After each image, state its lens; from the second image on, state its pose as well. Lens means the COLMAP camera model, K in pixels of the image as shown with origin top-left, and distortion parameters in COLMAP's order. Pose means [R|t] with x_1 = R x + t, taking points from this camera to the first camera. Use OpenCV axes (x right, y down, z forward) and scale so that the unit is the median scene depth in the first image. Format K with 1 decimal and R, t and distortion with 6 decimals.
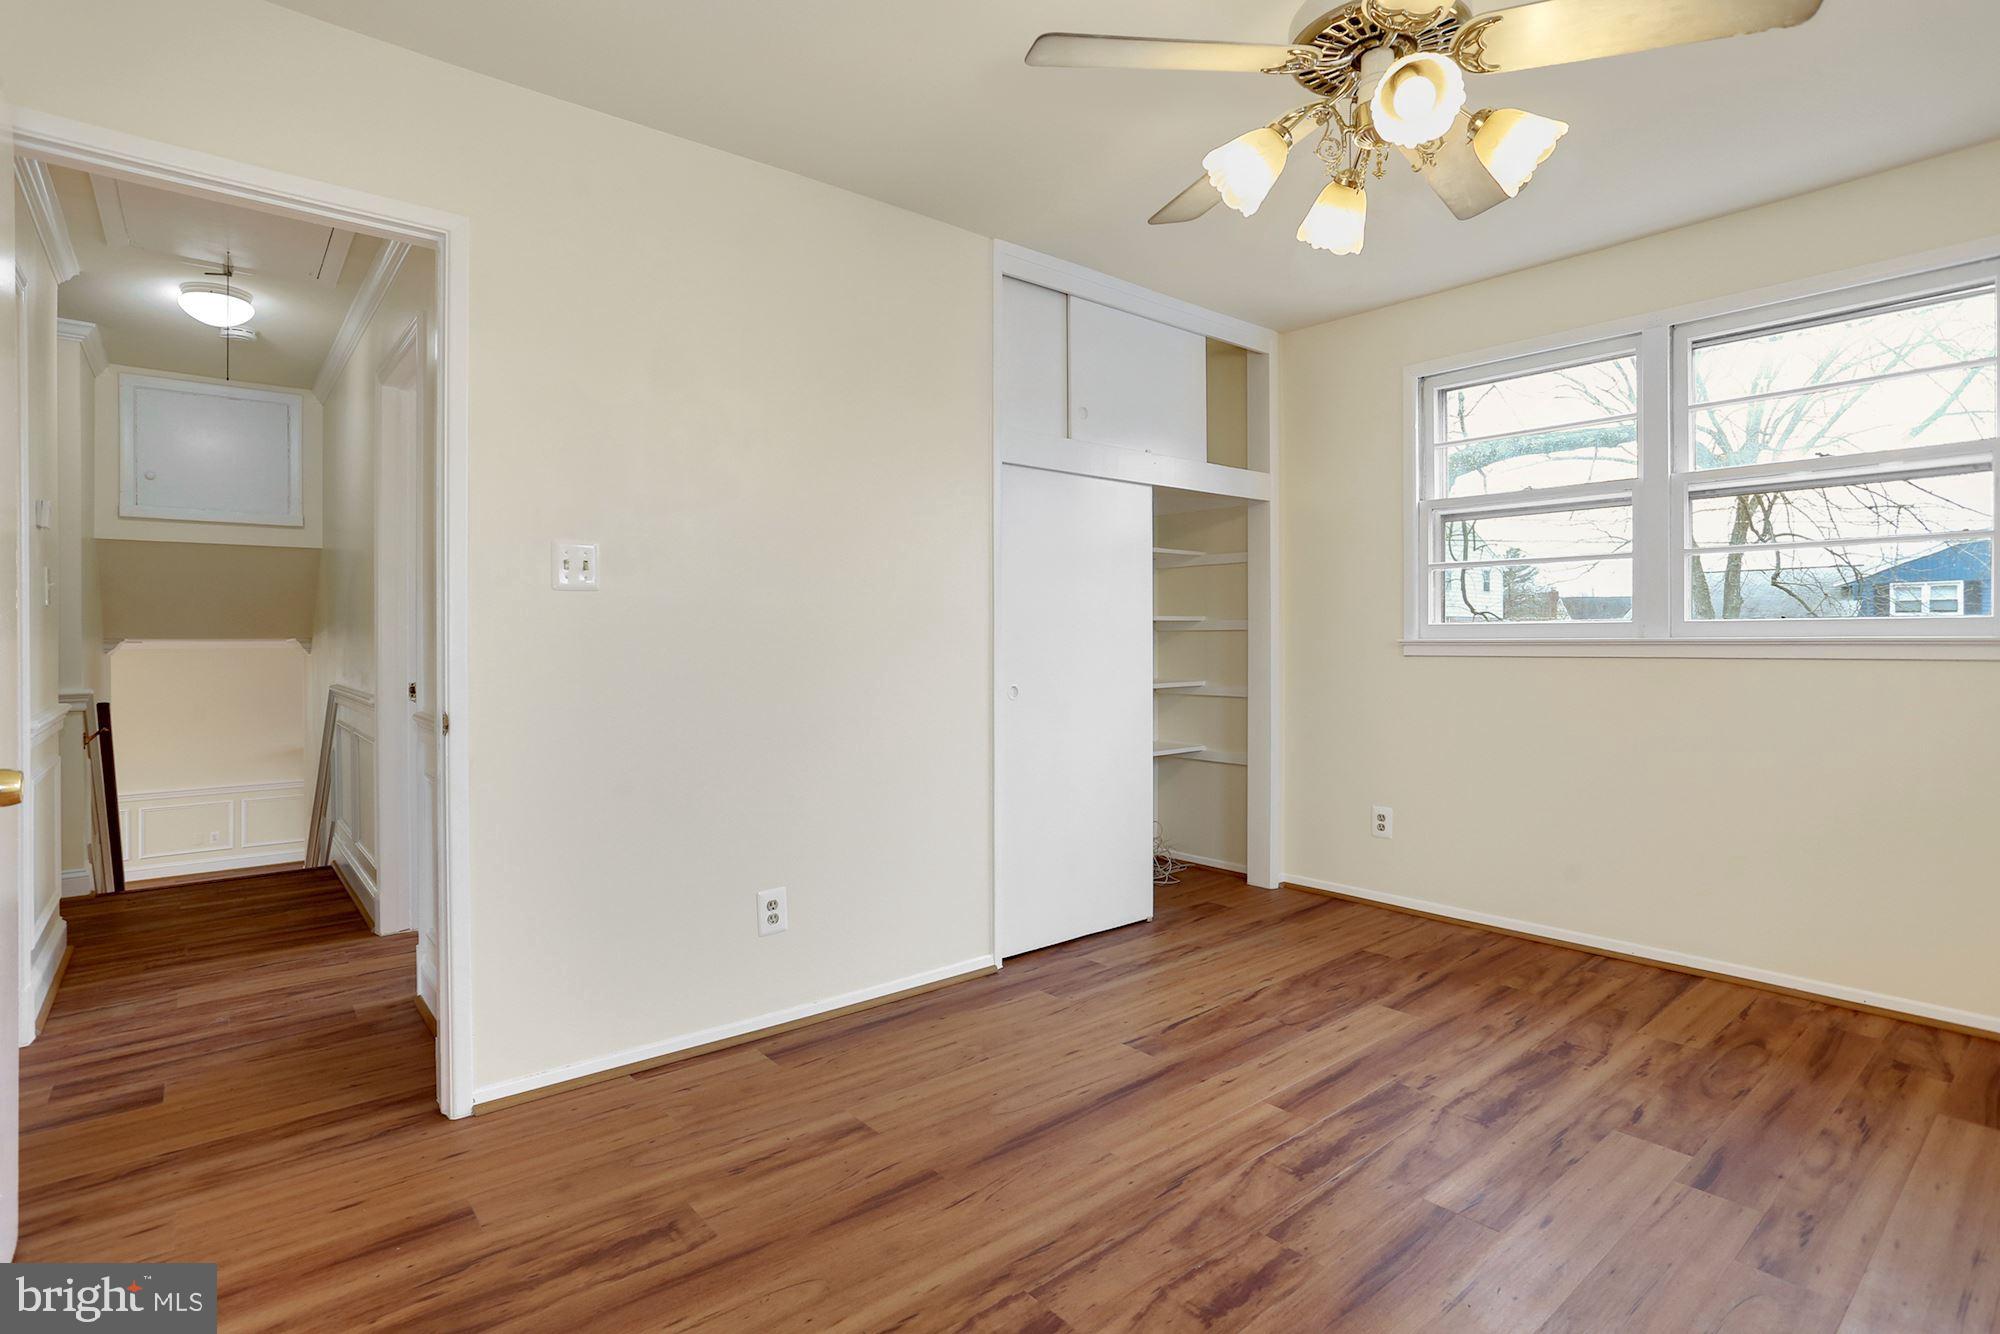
lens RADIAL K [[996.4, 0, 972.5], [0, 996.4, 653.4], [0, 0, 1]] dist [-0.056869, 0.029455]
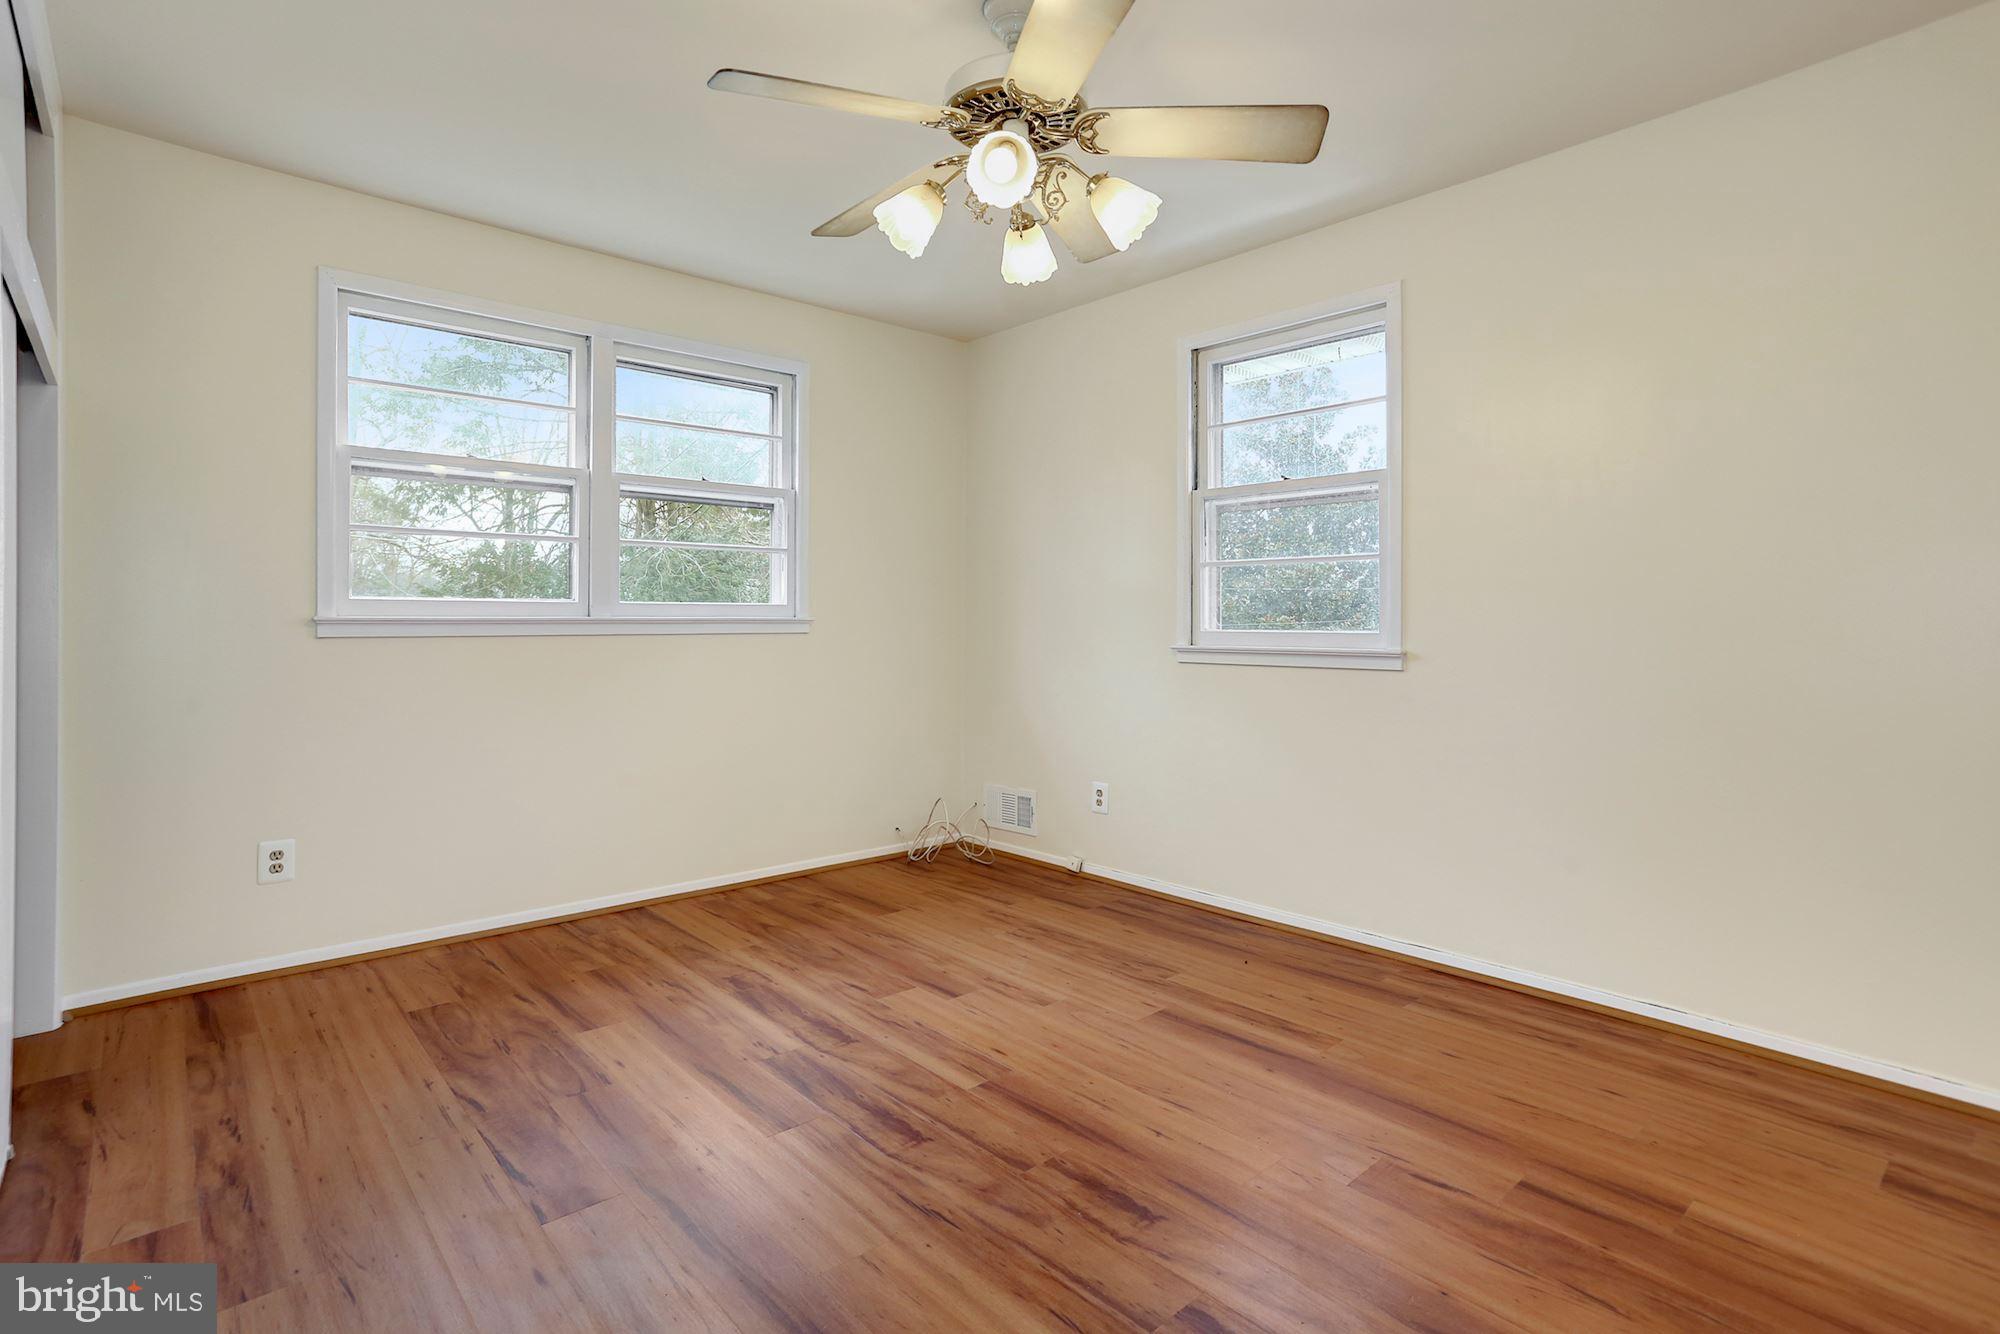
lens RADIAL K [[967.3, 0, 1008.9], [0, 967.3, 629.0], [0, 0, 1]] dist [-0.002293, 0.012002]
pose [[-0.051849, -0.002728, 0.998651, -0.495108], [0.005884, 0.999978, 0.003037, -0.004847], [-0.998638, 0.006034, -0.051832, 0.691321]]
